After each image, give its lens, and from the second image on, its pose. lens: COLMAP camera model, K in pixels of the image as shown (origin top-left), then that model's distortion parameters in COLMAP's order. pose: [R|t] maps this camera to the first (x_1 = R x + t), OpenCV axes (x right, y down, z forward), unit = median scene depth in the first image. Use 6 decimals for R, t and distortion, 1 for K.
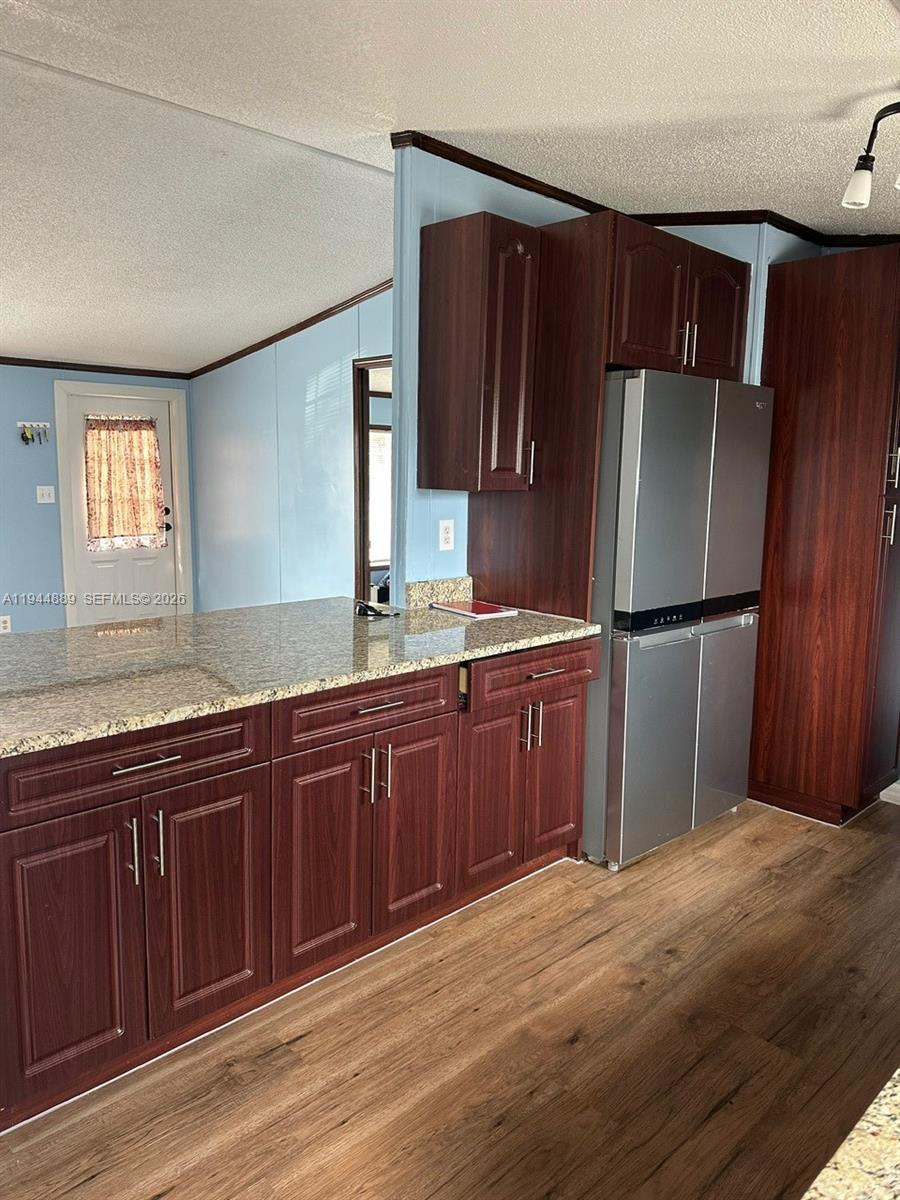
lens RADIAL K [[852.8, 0, 449.8], [0, 852.8, 597.9], [0, 0, 1]] dist [0.061214, -0.069882]
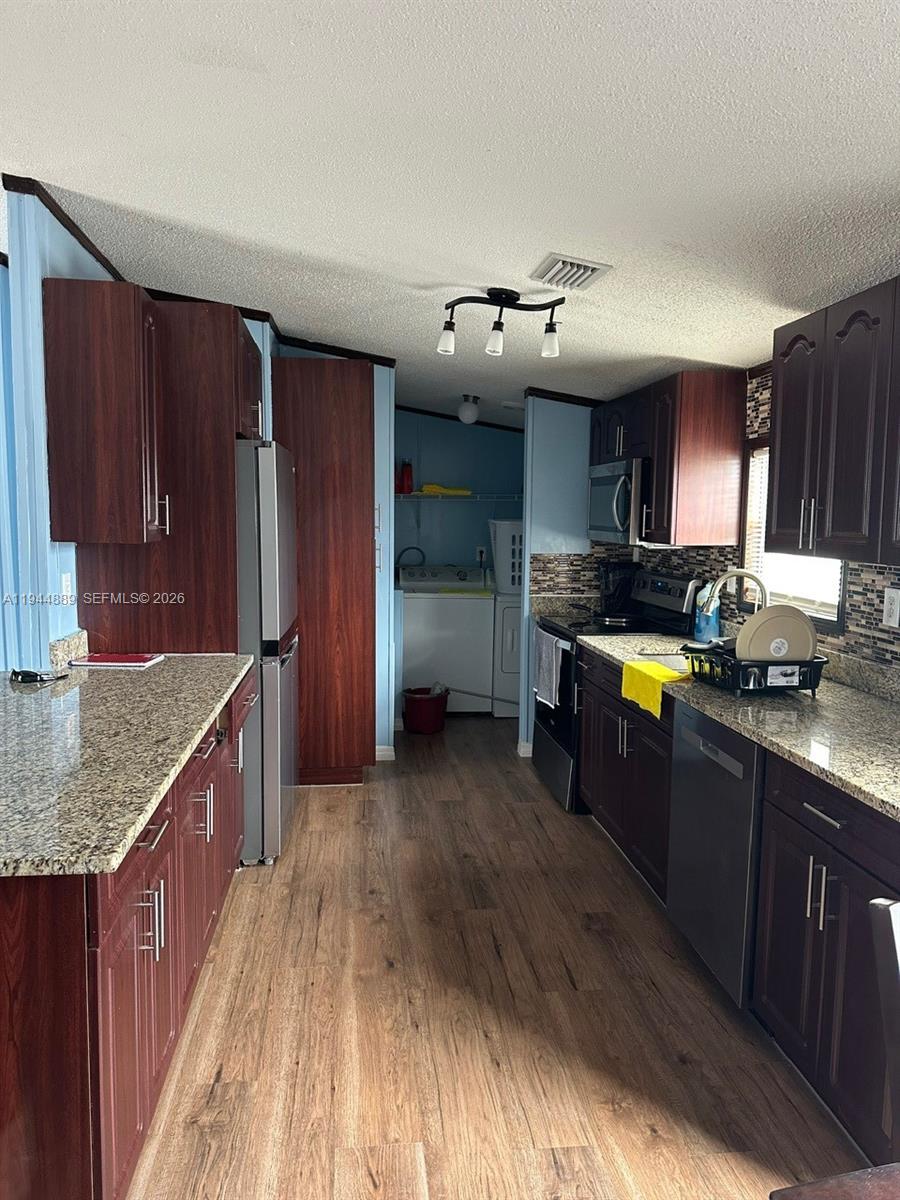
lens RADIAL K [[852.8, 0, 449.8], [0, 852.8, 597.9], [0, 0, 1]] dist [0.061214, -0.069882]
pose [[0.608208, -0.088524, 0.788826, -0.640359], [0.120077, 0.992586, 0.018808, -0.038347], [-0.784643, 0.083281, 0.614329, 0.076299]]
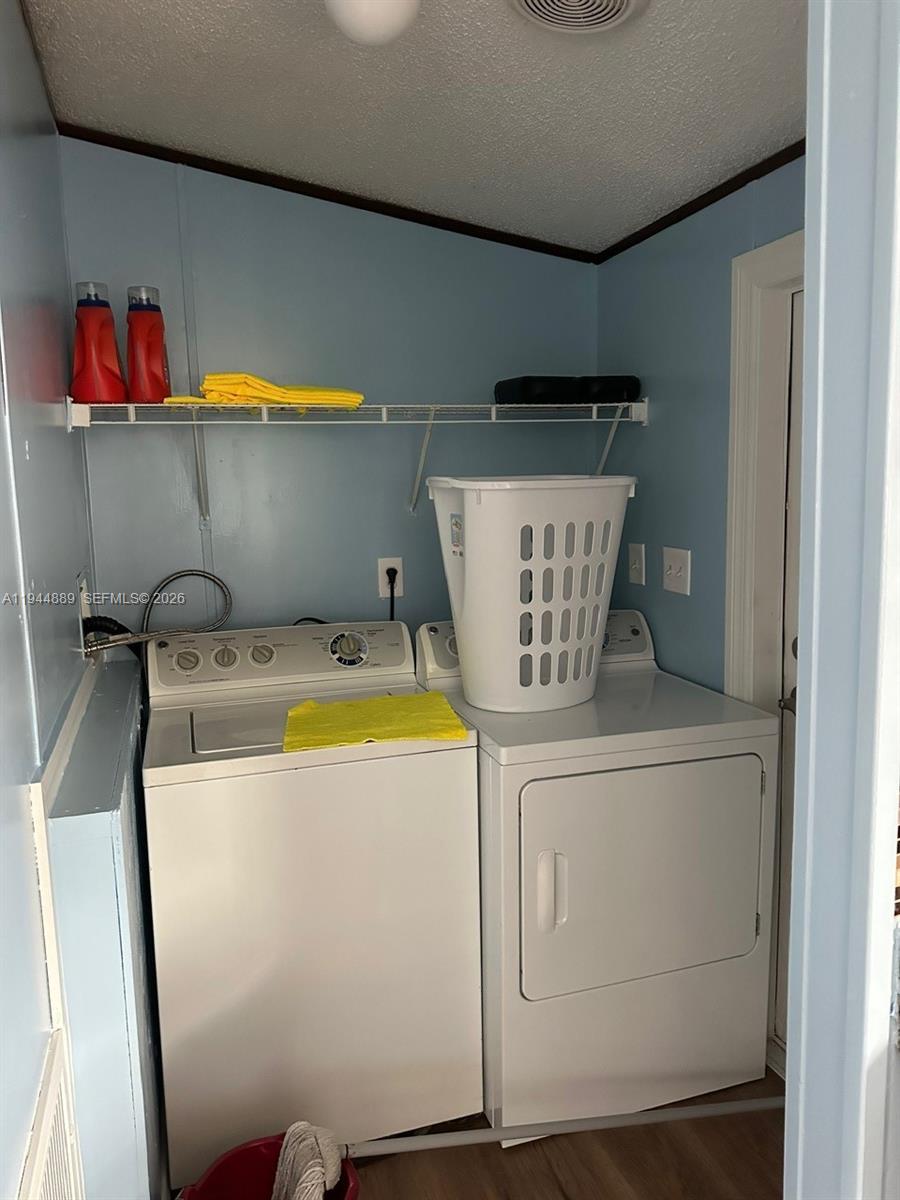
lens RADIAL K [[852.8, 0, 449.8], [0, 852.8, 597.9], [0, 0, 1]] dist [0.061214, -0.069882]
pose [[0.434185, -0.146534, 0.888826, 0.666133], [0.170751, 0.982181, 0.078514, -0.151768], [-0.884492, 0.117679, 0.451470, 1.105480]]
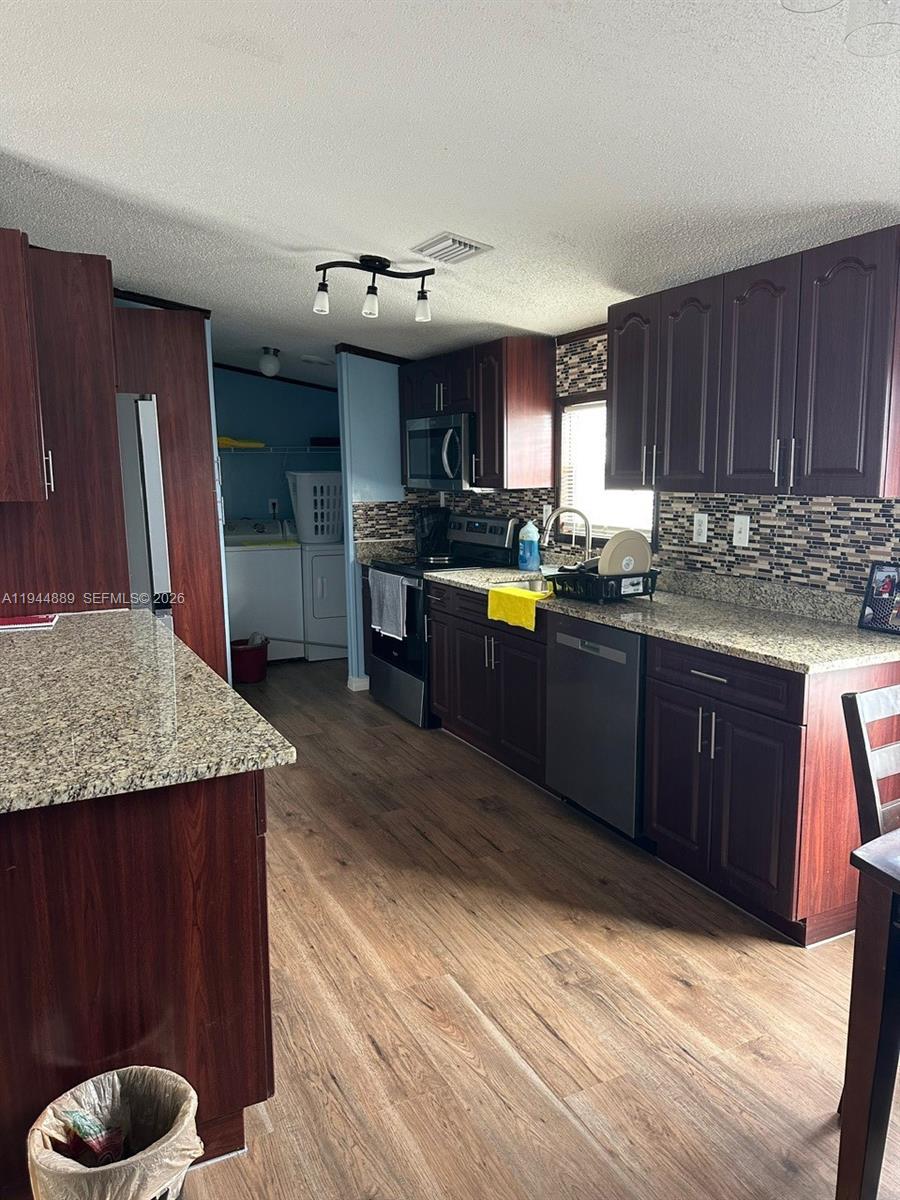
lens RADIAL K [[844.9, 0, 451.4], [0, 844.9, 598.3], [0, 0, 1]] dist [0.176360, -0.357784]
pose [[0.292379, -0.166103, 0.941767, -0.914546], [0.162555, 0.979101, 0.122221, -0.064800], [-0.942385, 0.117354, 0.313270, 0.261725]]
